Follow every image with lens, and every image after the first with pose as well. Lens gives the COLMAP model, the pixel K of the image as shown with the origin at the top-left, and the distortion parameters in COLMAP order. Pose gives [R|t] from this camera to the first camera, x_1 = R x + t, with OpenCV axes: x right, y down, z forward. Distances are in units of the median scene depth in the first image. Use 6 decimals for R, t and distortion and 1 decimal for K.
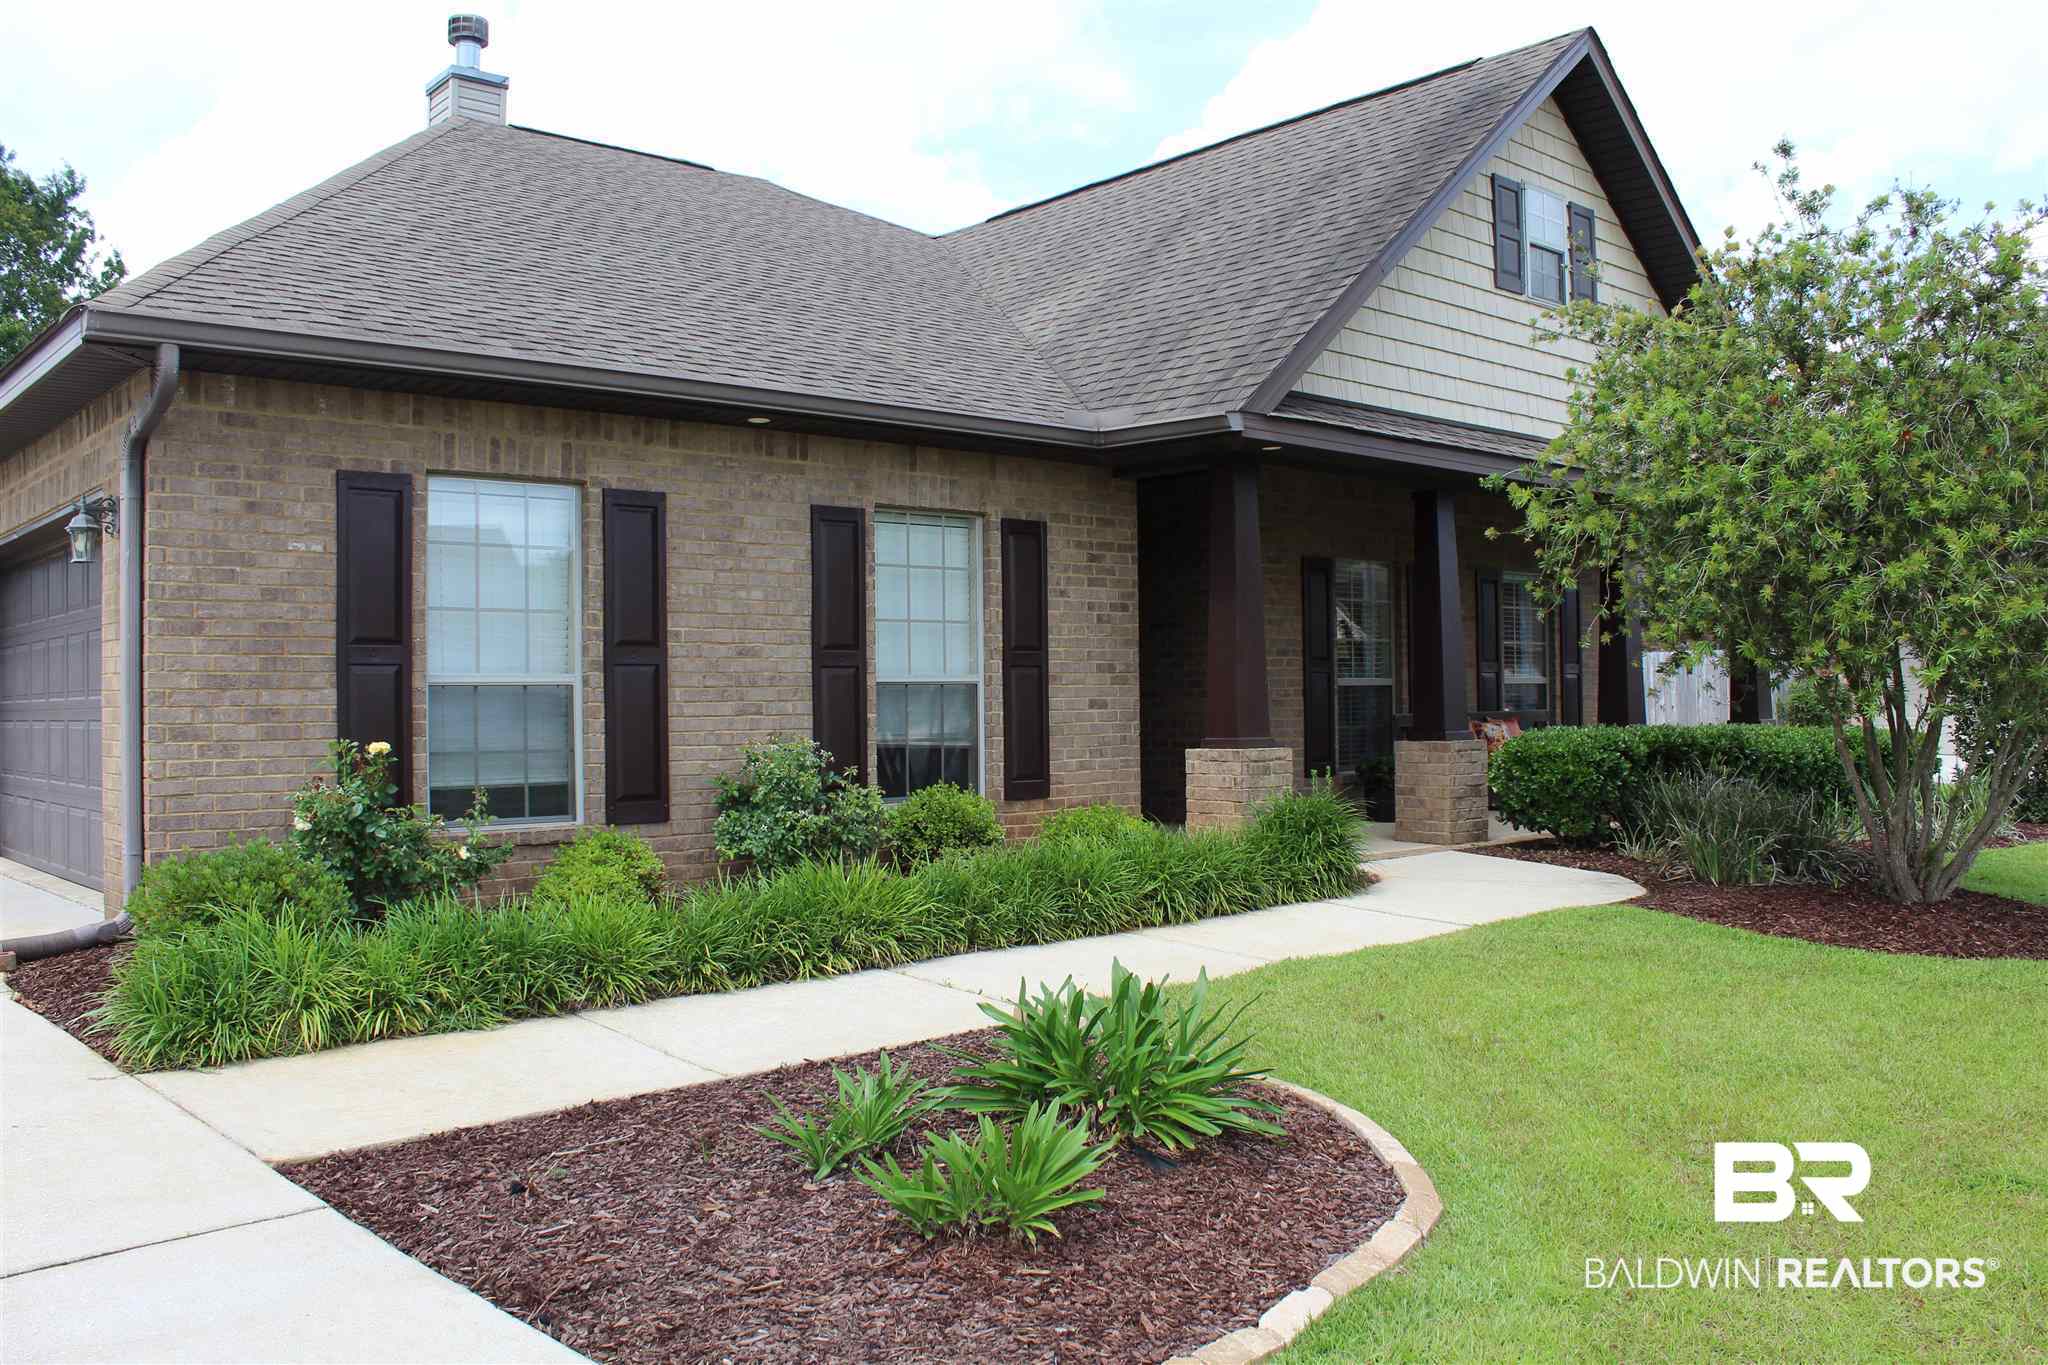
lens RADIAL K [[1686.3, 0, 994.2], [0, 1686.3, 687.0], [0, 0, 1]] dist [-0.163392, 0.127948]
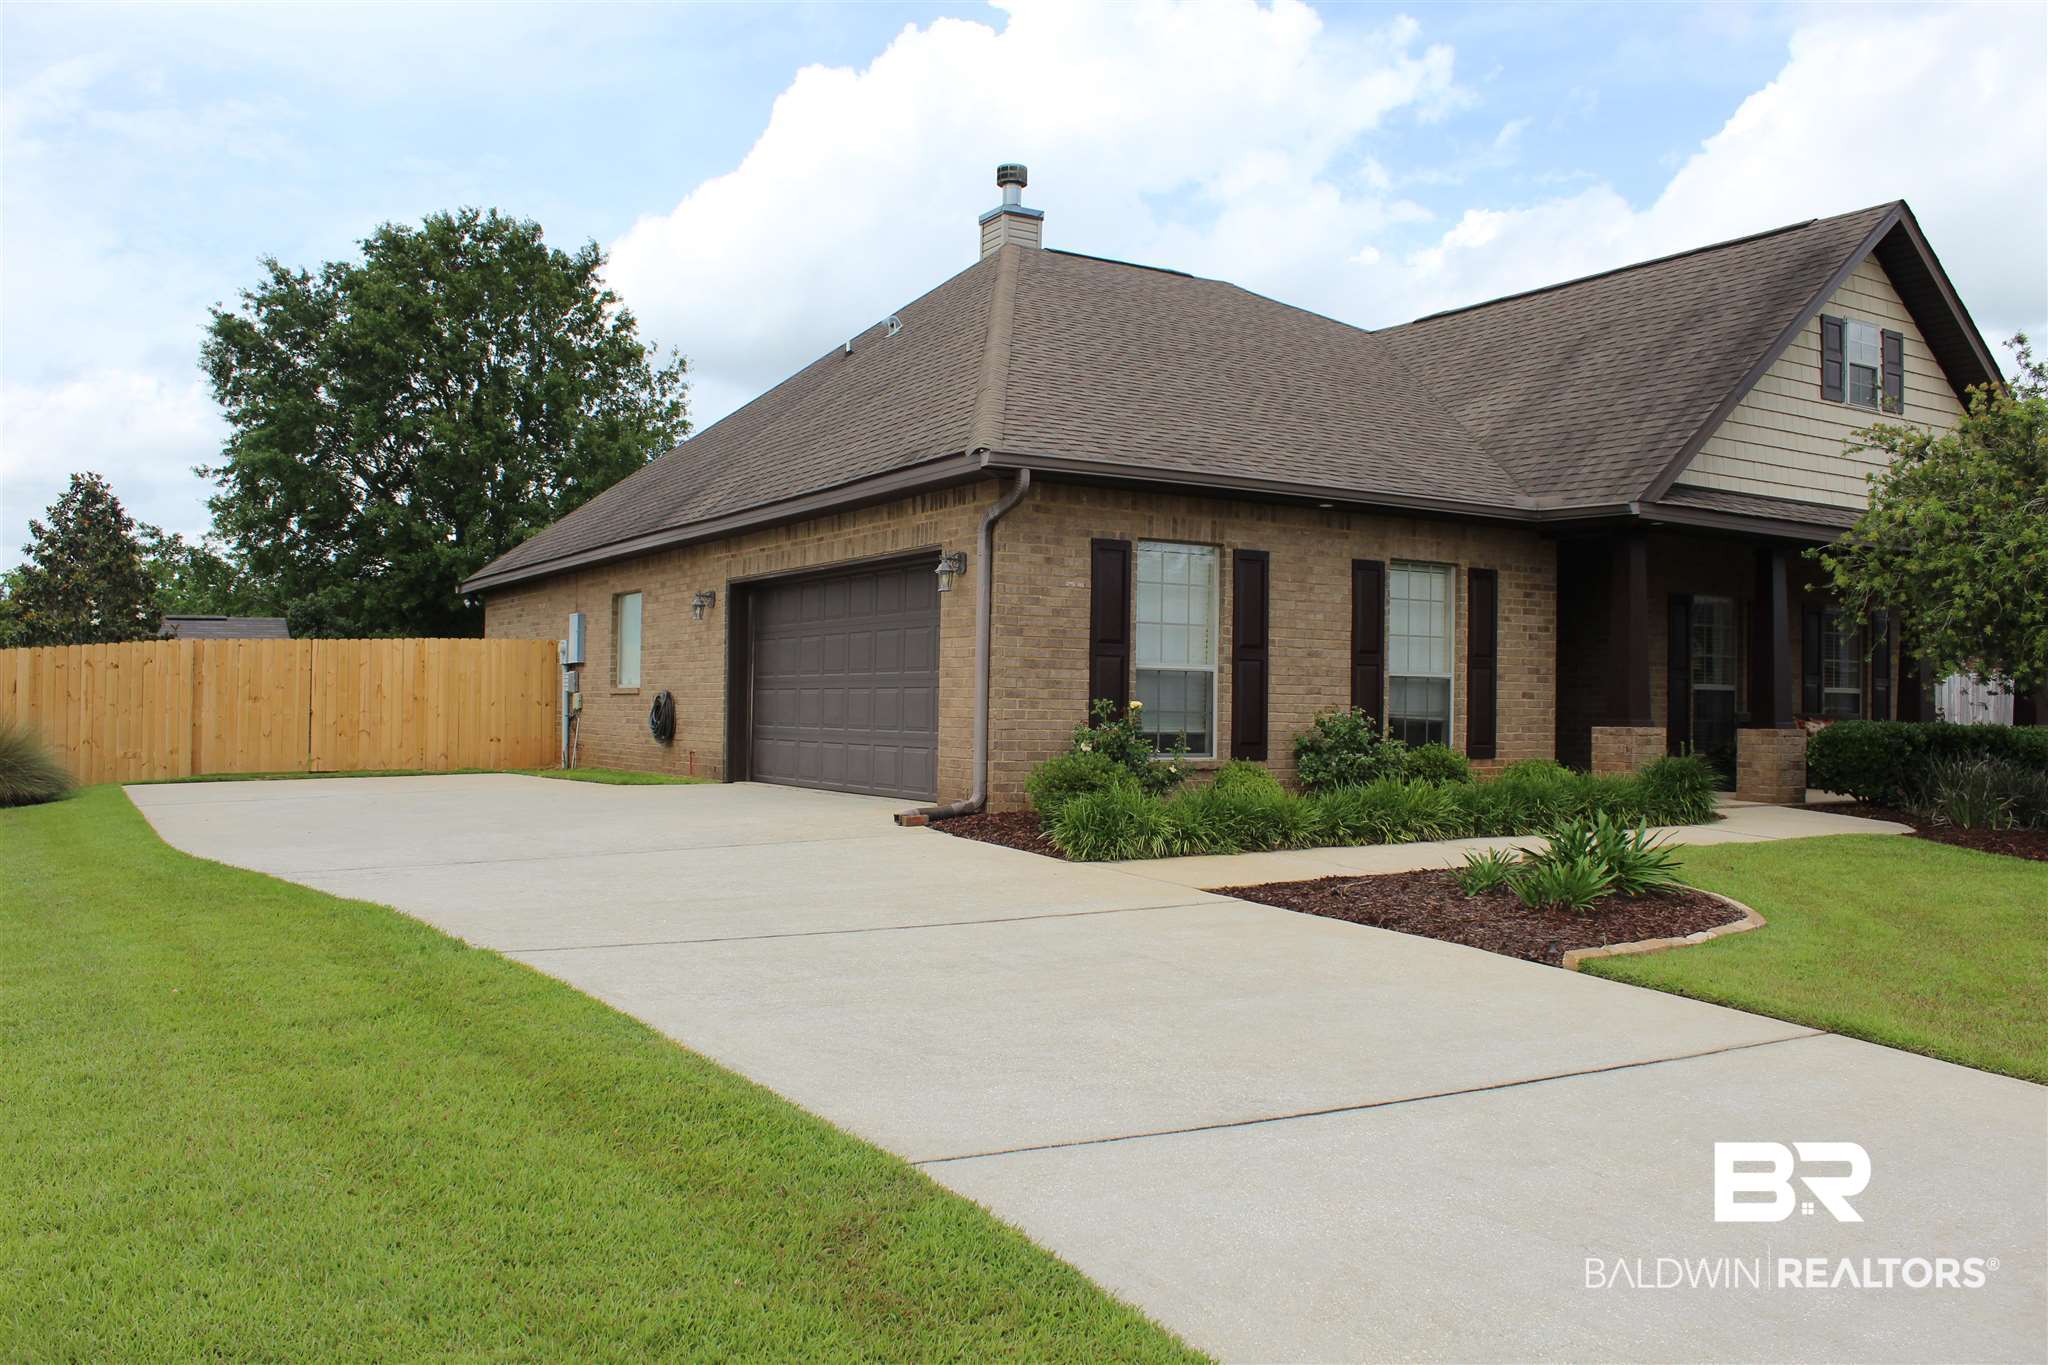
lens RADIAL K [[1686.3, 0, 994.2], [0, 1686.3, 687.0], [0, 0, 1]] dist [-0.163392, 0.127948]
pose [[0.982828, 0.024999, -0.182822, -0.142080], [-0.025692, 0.999669, -0.001424, 0.018304], [0.182726, 0.006096, 0.983145, -0.539535]]
